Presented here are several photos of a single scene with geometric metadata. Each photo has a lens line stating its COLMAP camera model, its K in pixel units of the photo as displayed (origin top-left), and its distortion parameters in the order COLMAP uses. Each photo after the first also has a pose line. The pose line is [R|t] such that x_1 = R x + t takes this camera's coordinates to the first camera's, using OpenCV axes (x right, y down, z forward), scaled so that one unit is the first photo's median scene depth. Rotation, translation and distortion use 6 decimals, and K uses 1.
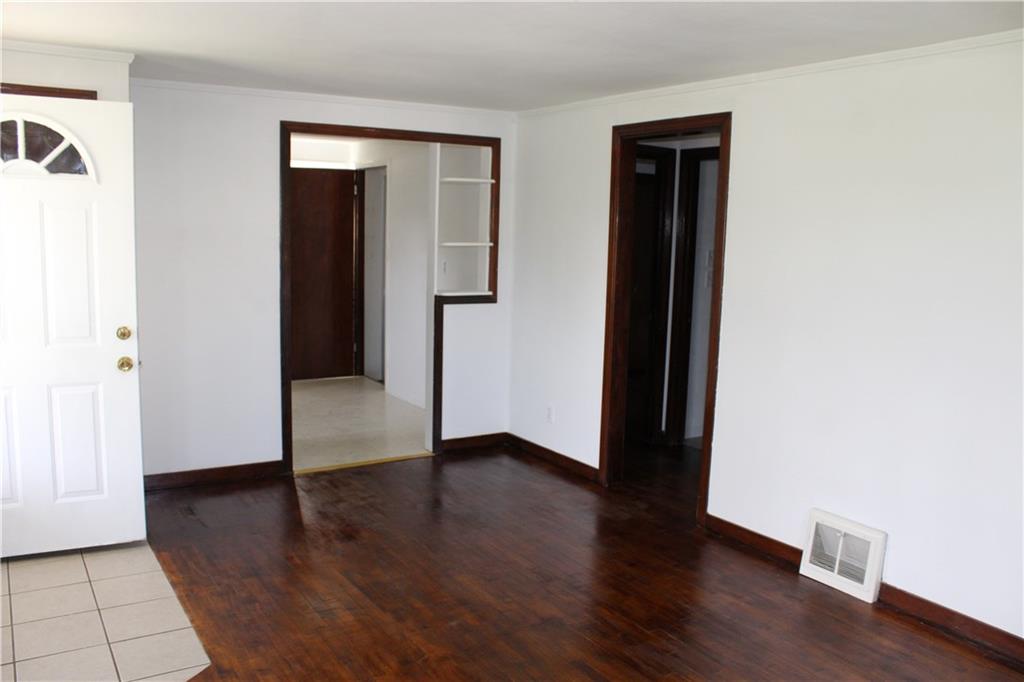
lens RADIAL K [[846.2, 0, 512.0], [0, 846.2, 341.0], [0, 0, 1]] dist [-0.158074, 0.127445]
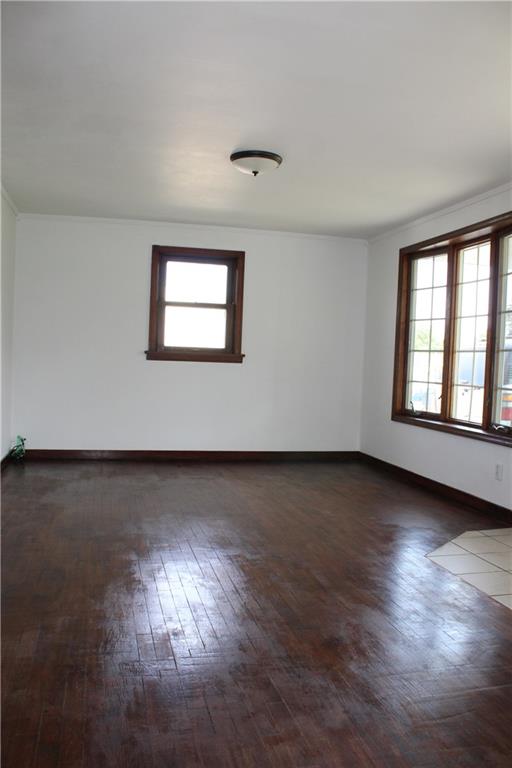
lens RADIAL K [[634.7, 0, 256.0], [0, 634.7, 384.0], [0, 0, 1]] dist [-0.158074, 0.127445]
pose [[-0.942365, -0.080703, 0.324707, -0.273654], [-0.018947, 0.981789, 0.189027, -0.082993], [-0.334049, 0.171980, -0.926733, 1.386478]]
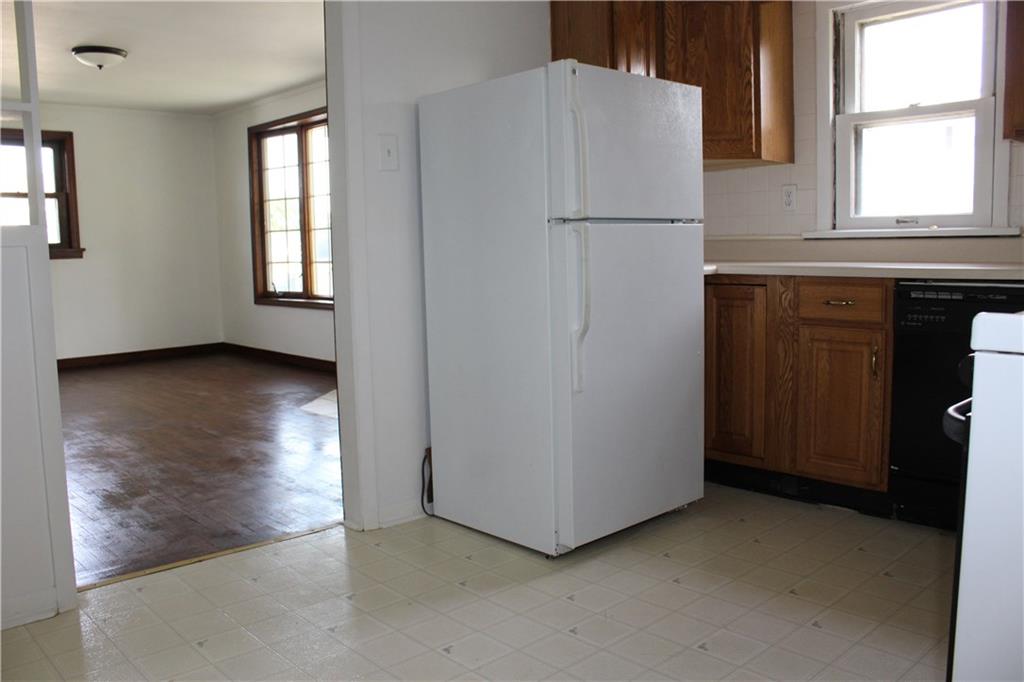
lens RADIAL K [[846.2, 0, 512.0], [0, 846.2, 341.0], [0, 0, 1]] dist [-0.158074, 0.127445]
pose [[-0.982480, 0.013346, -0.185889, -0.316643], [-0.035064, 0.966383, 0.254704, -0.143515], [0.183039, 0.256759, -0.948984, 1.806287]]
